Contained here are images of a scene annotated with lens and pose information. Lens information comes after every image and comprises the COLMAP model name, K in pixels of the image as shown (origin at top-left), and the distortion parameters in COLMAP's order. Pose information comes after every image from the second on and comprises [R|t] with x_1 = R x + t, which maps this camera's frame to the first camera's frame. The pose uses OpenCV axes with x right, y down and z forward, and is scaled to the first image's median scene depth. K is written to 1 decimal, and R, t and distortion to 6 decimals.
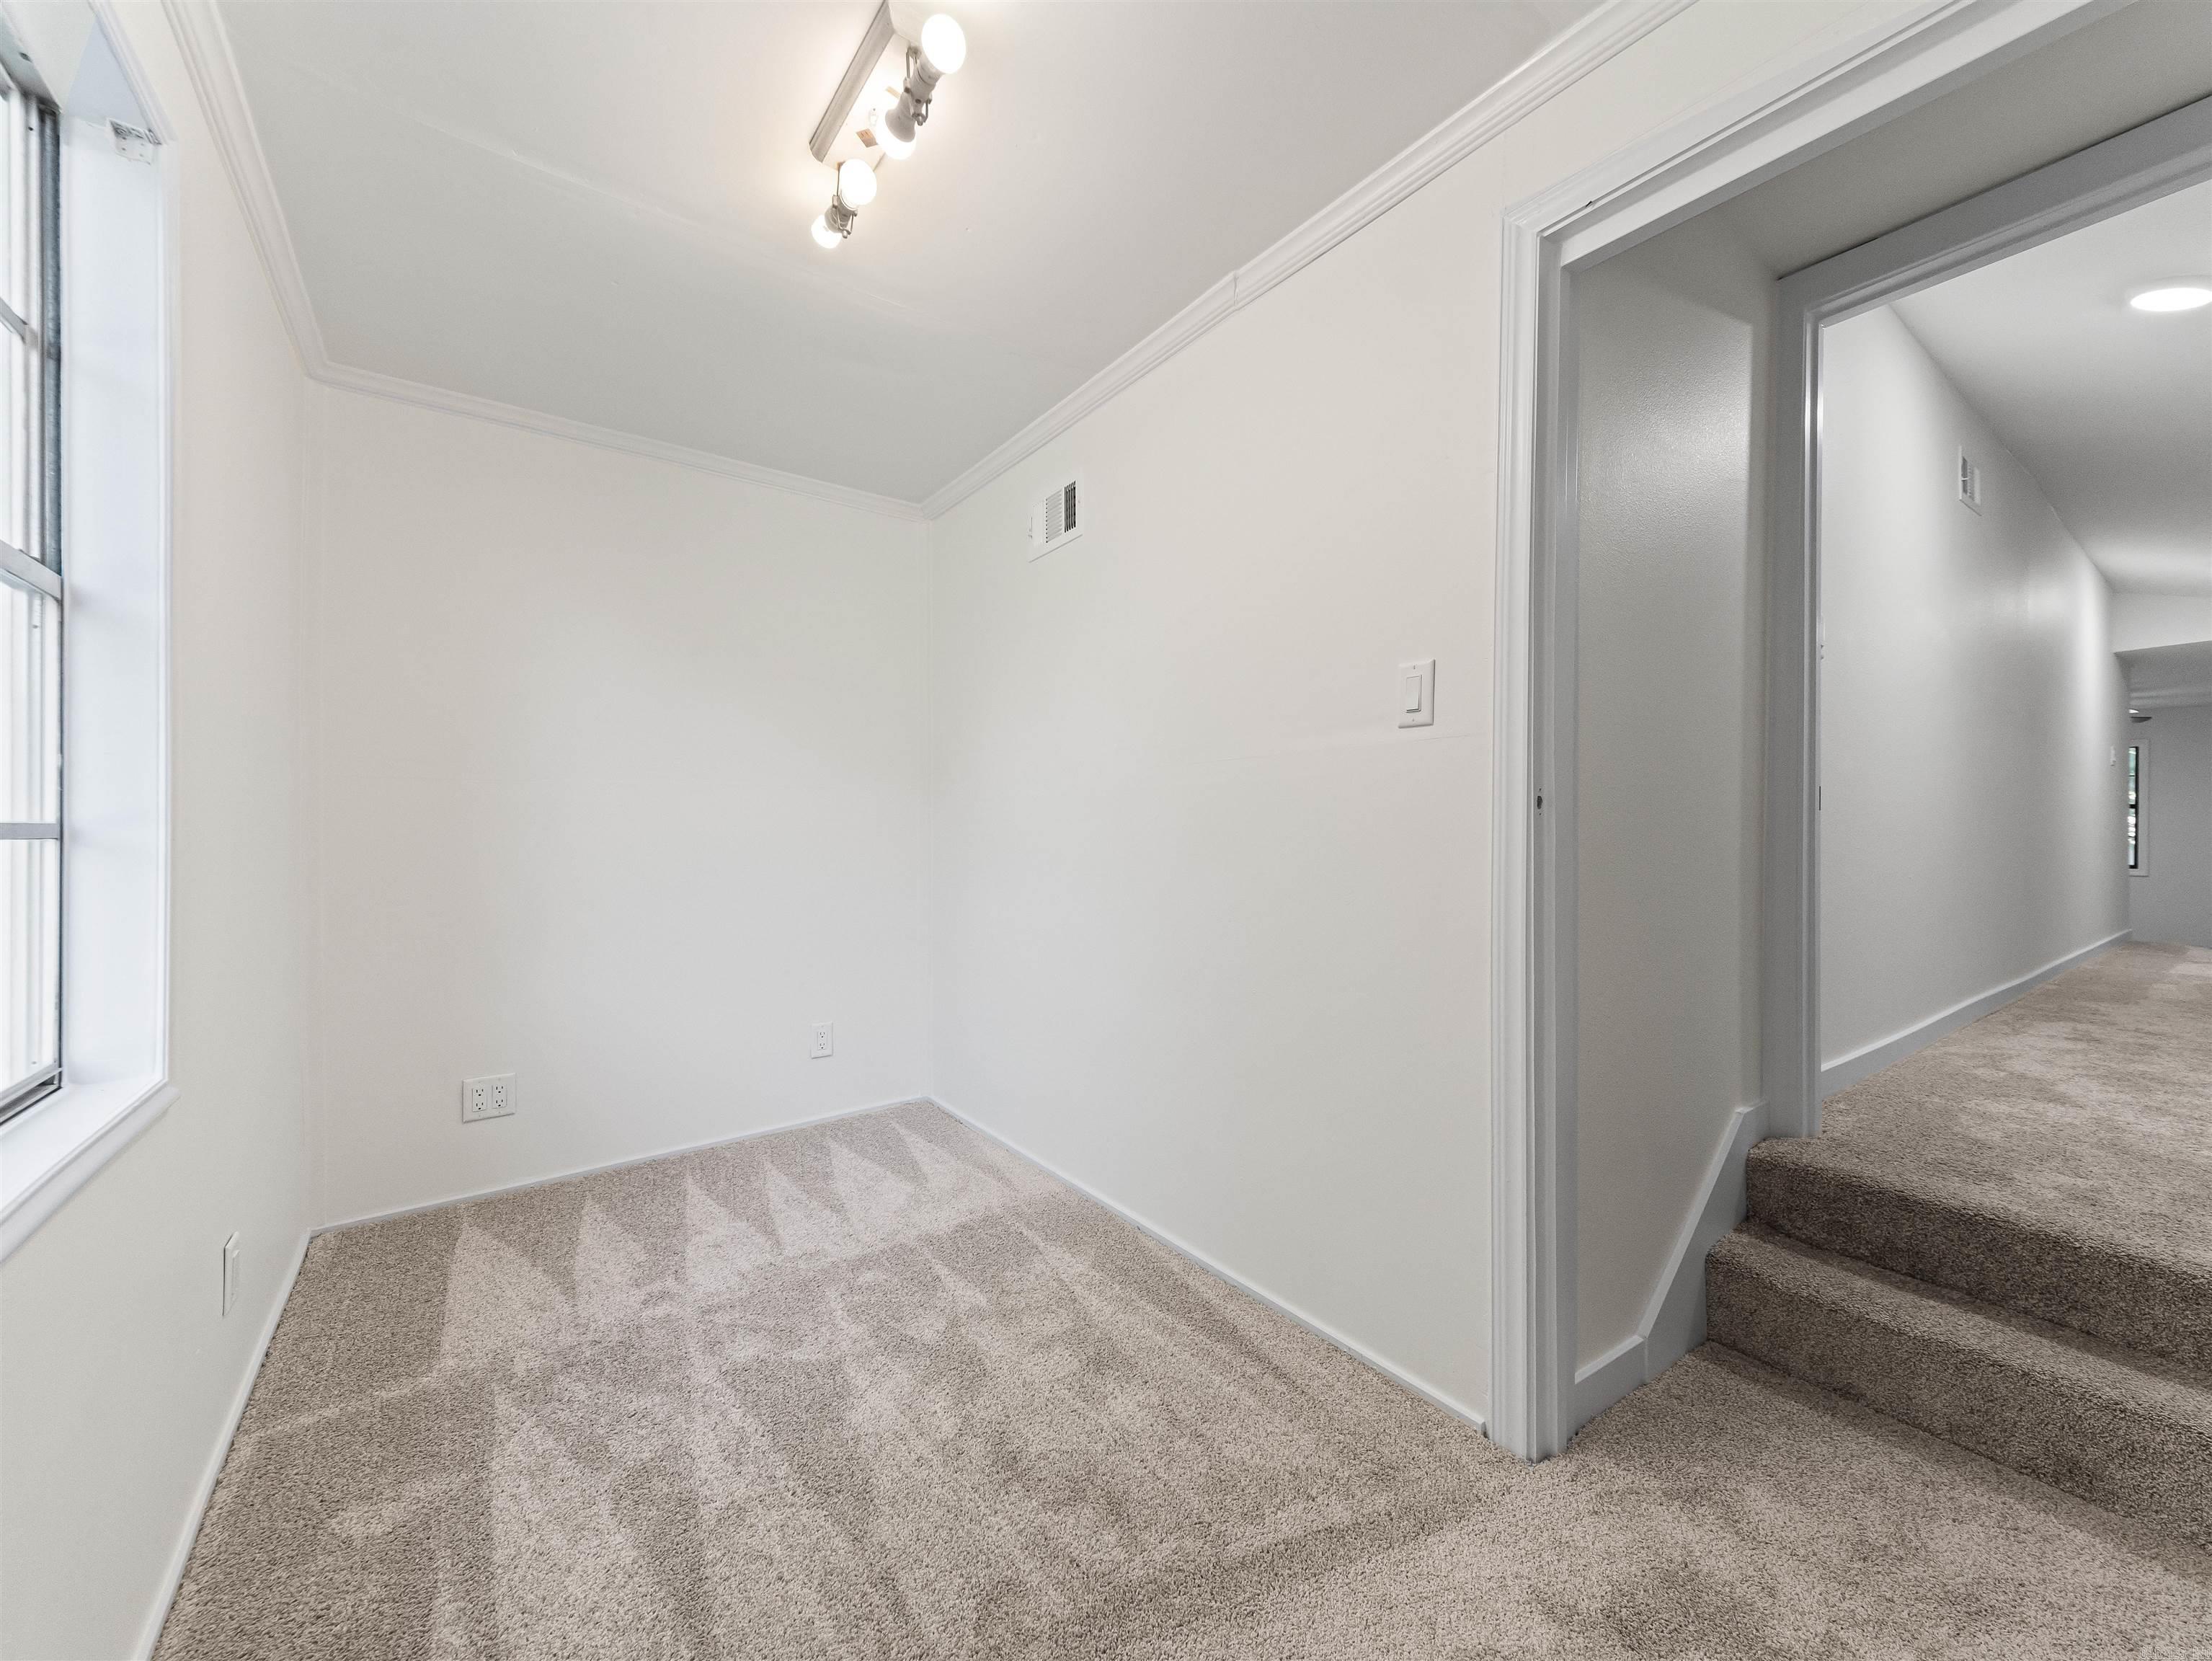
lens RADIAL K [[860.9, 0, 1116.4], [0, 860.9, 830.4], [0, 0, 1]] dist [0.028562, -0.009460]
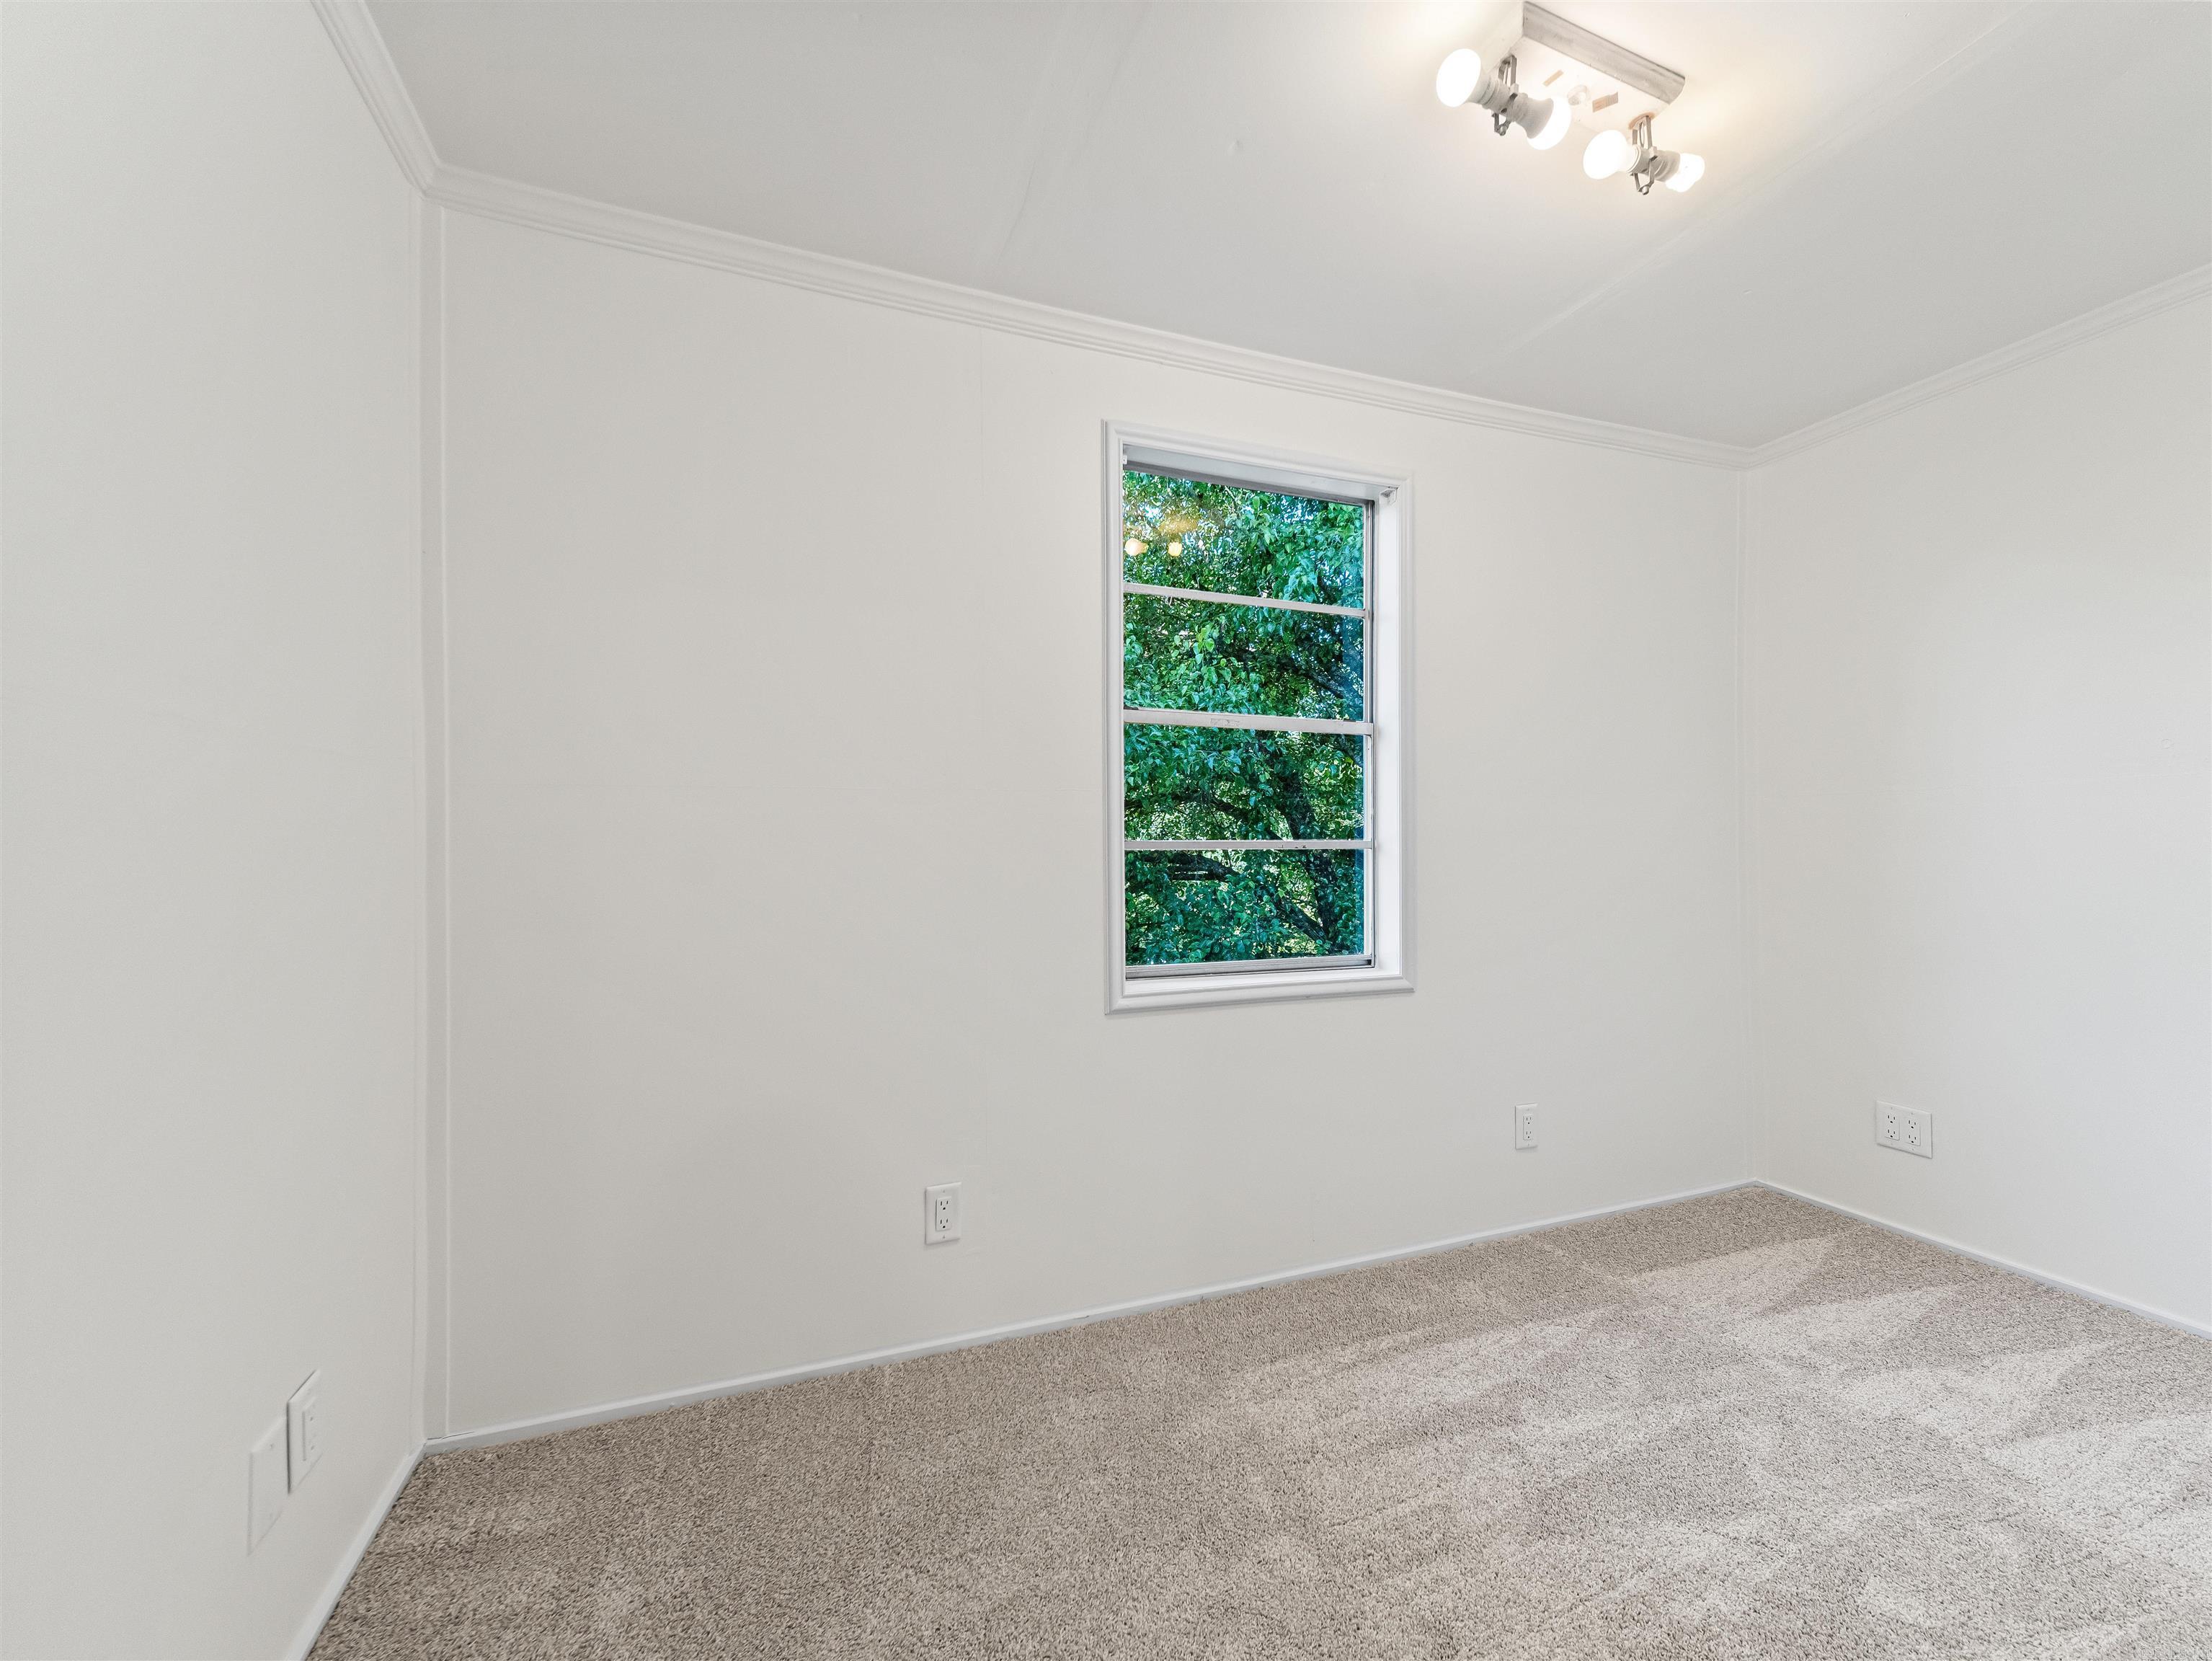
lens RADIAL K [[860.9, 0, 1116.4], [0, 860.9, 830.4], [0, 0, 1]] dist [0.028562, -0.009460]
pose [[-0.264850, -0.011402, -0.964222, 0.510907], [-0.004433, 0.999934, -0.010607, -0.005287], [0.964279, 0.001465, -0.264883, 0.517145]]
